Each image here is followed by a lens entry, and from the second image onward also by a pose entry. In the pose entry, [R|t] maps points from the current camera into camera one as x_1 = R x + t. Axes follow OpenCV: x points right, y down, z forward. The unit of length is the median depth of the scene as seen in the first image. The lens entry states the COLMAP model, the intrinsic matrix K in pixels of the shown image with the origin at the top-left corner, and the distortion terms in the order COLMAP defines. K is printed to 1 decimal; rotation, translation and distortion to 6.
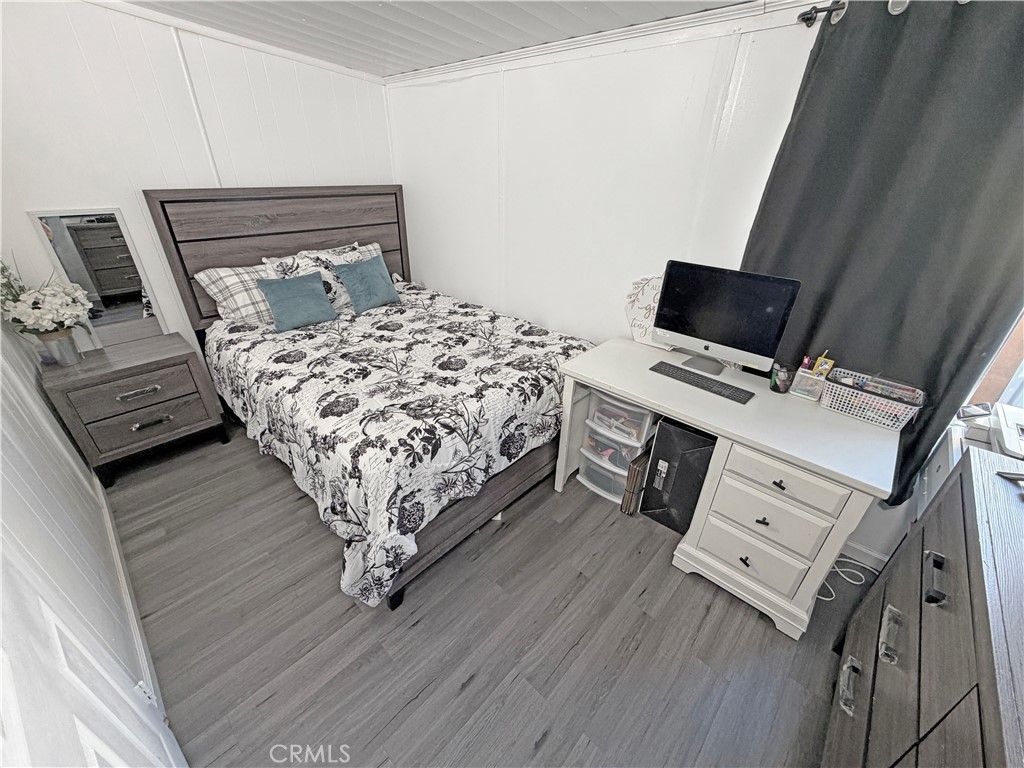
lens RADIAL K [[409.3, 0, 508.9], [0, 409.3, 383.2], [0, 0, 1]] dist [-0.001112, 0.000216]
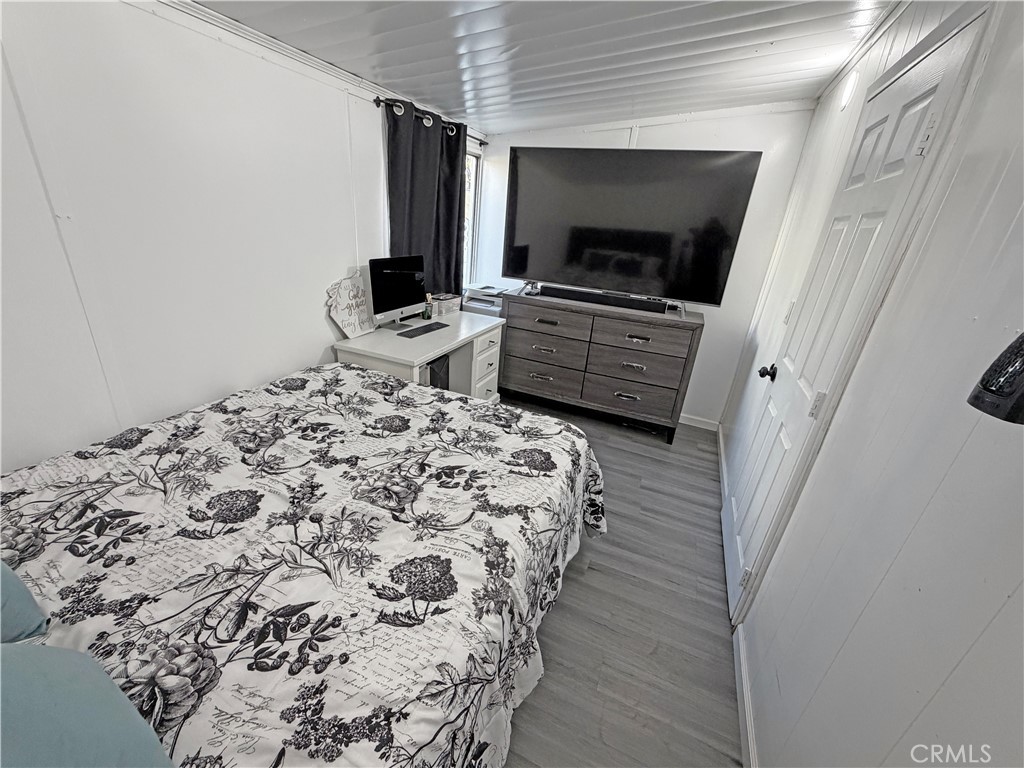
lens RADIAL K [[409.3, 0, 508.3], [0, 409.3, 385.8], [0, 0, 1]] dist [-0.001112, 0.000216]
pose [[-0.327819, -0.407773, 0.852206, -0.811322], [0.367333, 0.776059, 0.512640, -0.405525], [-0.870403, 0.481096, -0.104618, 0.788131]]
